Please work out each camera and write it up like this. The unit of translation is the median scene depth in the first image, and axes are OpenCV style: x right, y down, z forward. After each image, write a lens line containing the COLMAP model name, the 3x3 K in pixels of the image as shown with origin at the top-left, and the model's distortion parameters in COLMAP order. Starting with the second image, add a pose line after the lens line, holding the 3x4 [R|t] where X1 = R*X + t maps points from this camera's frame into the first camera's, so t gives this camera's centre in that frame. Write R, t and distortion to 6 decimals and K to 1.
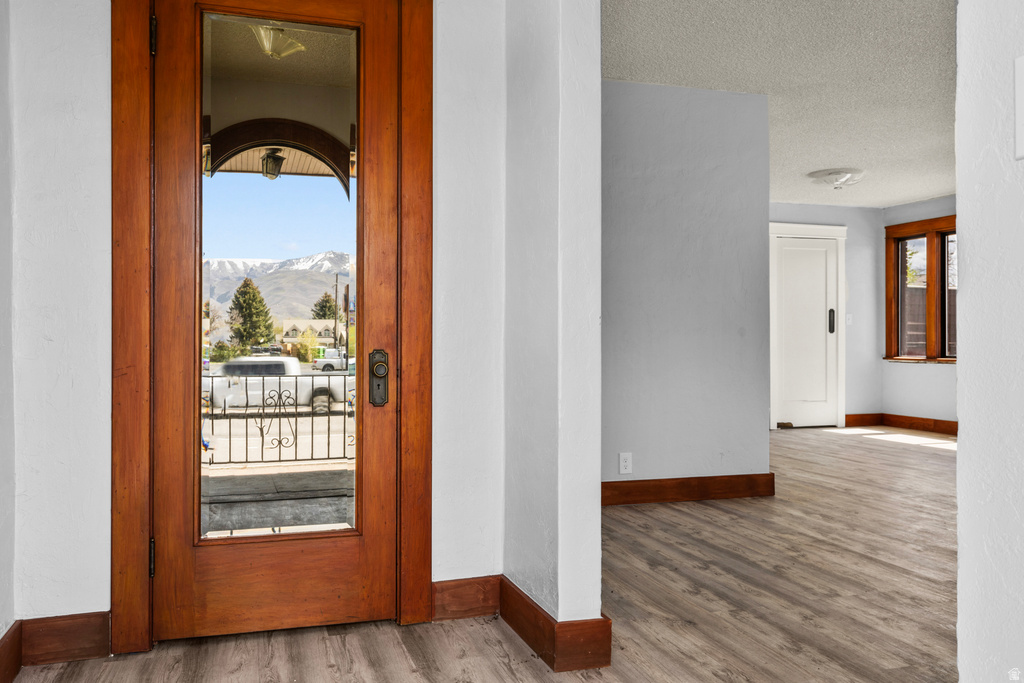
lens RADIAL K [[808.1, 0, 512.0], [0, 808.1, 341.5], [0, 0, 1]] dist [-0.001672, -0.000690]
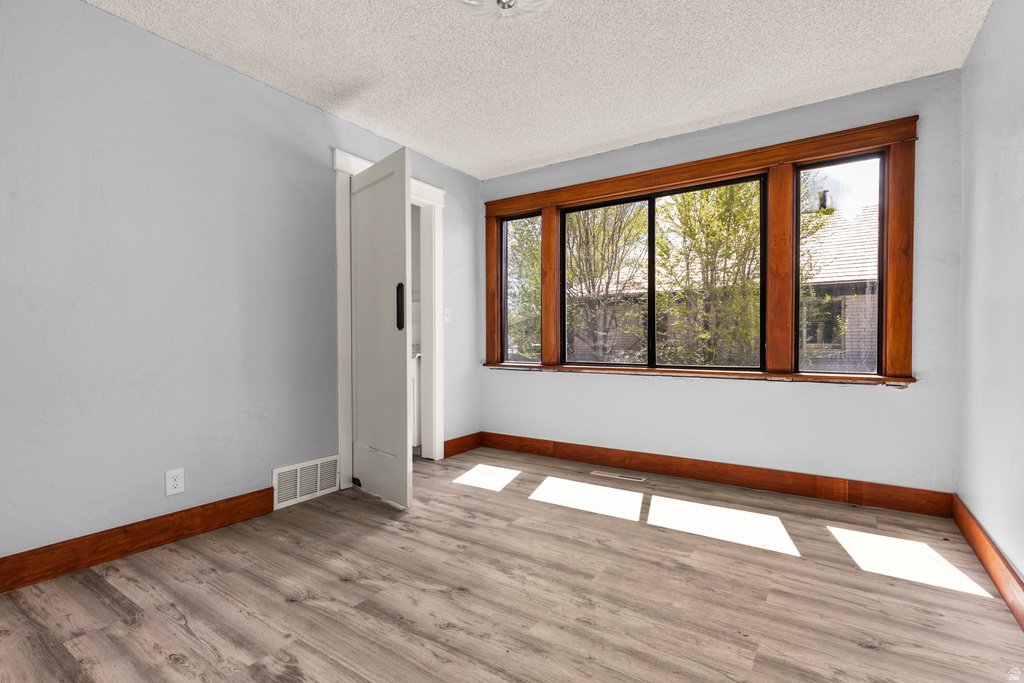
lens RADIAL K [[471.6, 0, 527.1], [0, 471.6, 344.3], [0, 0, 1]] dist [0.001835, 0.000115]
pose [[0.765220, -0.006748, 0.643733, 0.207909], [0.002835, 0.999971, 0.007111, -0.003374], [-0.643762, -0.003616, 0.765217, 0.673344]]
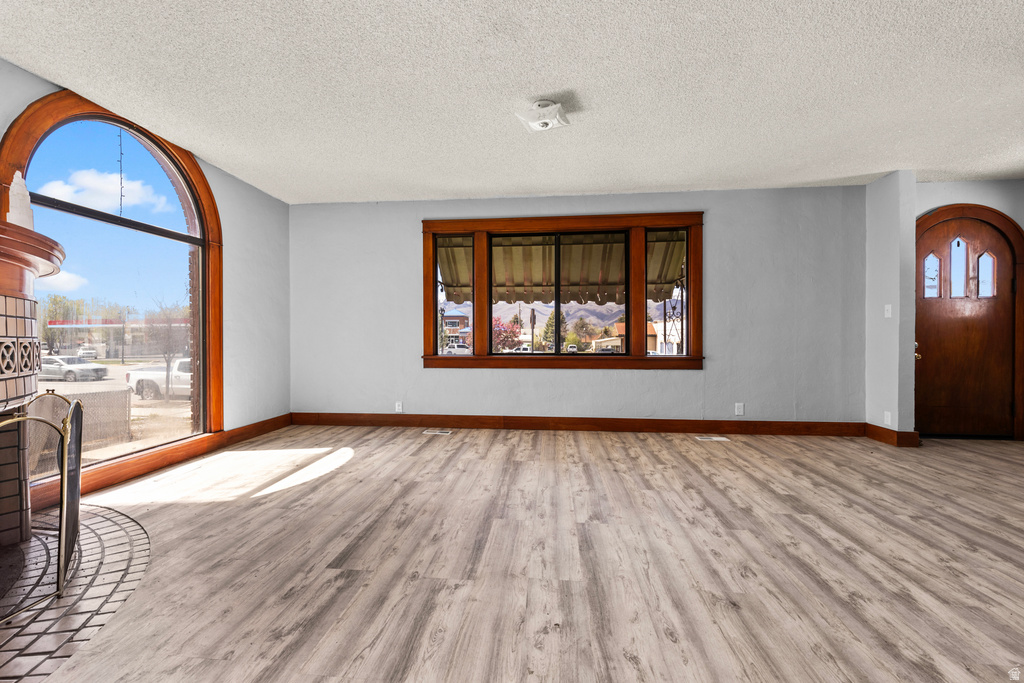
lens RADIAL K [[475.1, 0, 487.5], [0, 475.1, 341.0], [0, 0, 1]] dist [0.002056, -0.000055]
pose [[-0.912245, -0.004168, 0.409623, 0.259242], [0.000864, 0.999926, 0.012098, -0.004029], [-0.409643, 0.011390, -0.912175, 0.722718]]
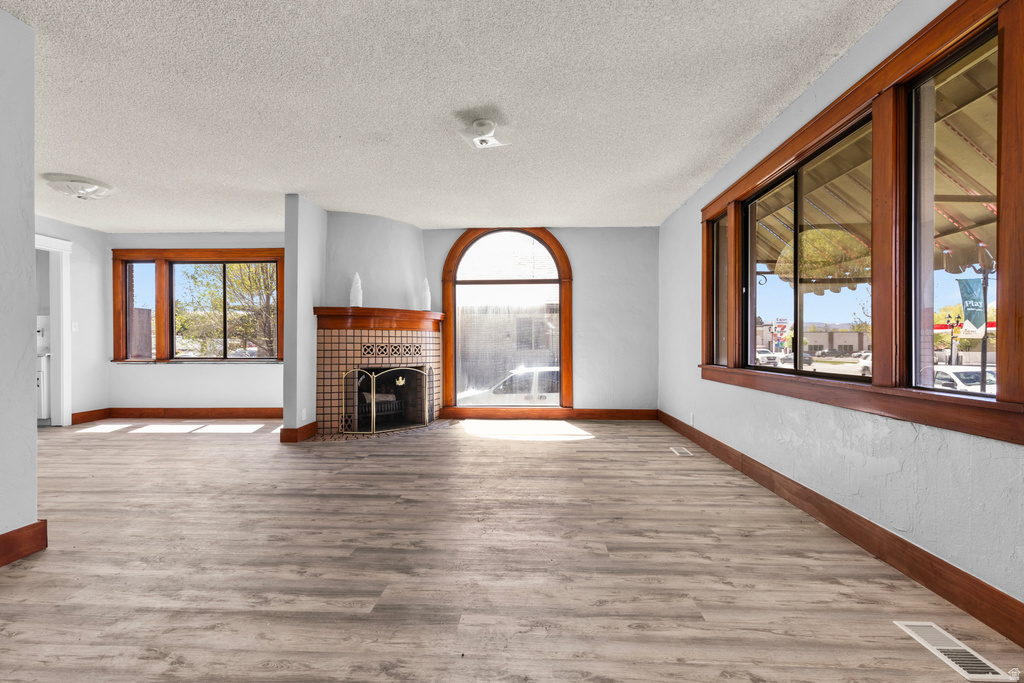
lens RADIAL K [[460.2, 0, 511.7], [0, 460.2, 346.1], [0, 0, 1]] dist [0.000853, 0.000092]
pose [[0.346386, -0.006009, 0.938073, 0.037618], [0.004112, 0.999980, 0.004888, -0.001996], [-0.938083, 0.002164, 0.346404, 0.246158]]
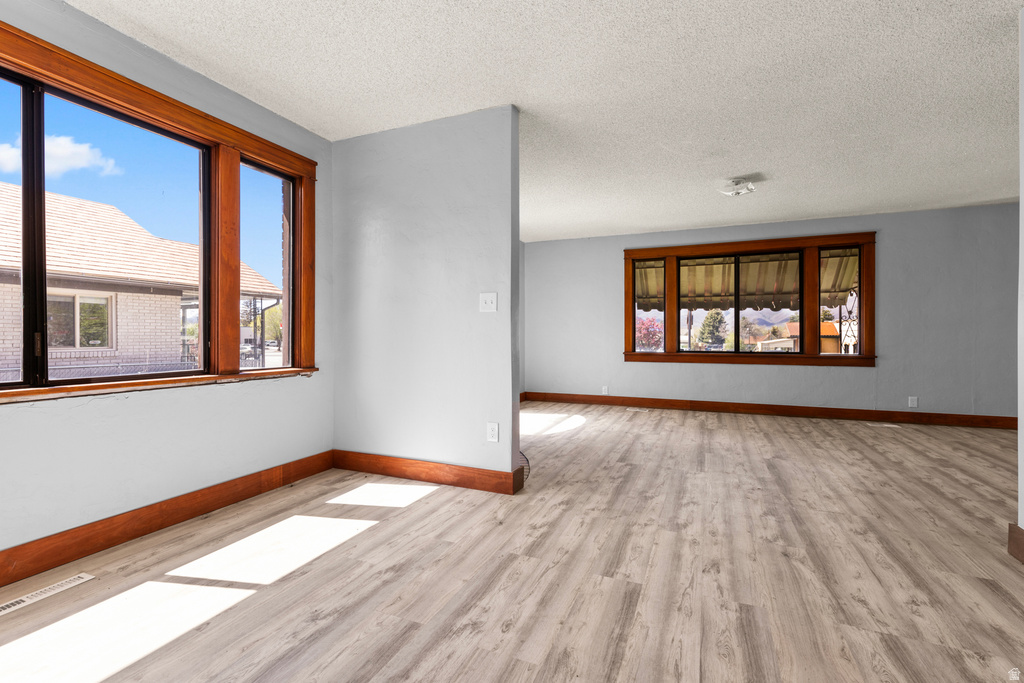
lens RADIAL K [[477.2, 0, 494.4], [0, 477.2, 337.8], [0, 0, 1]] dist [0.002829, 0.000039]
pose [[-0.760189, -0.004569, 0.649686, 0.228641], [-0.001828, 0.999986, 0.004894, -0.005470], [-0.649699, 0.002533, -0.760187, 0.944889]]
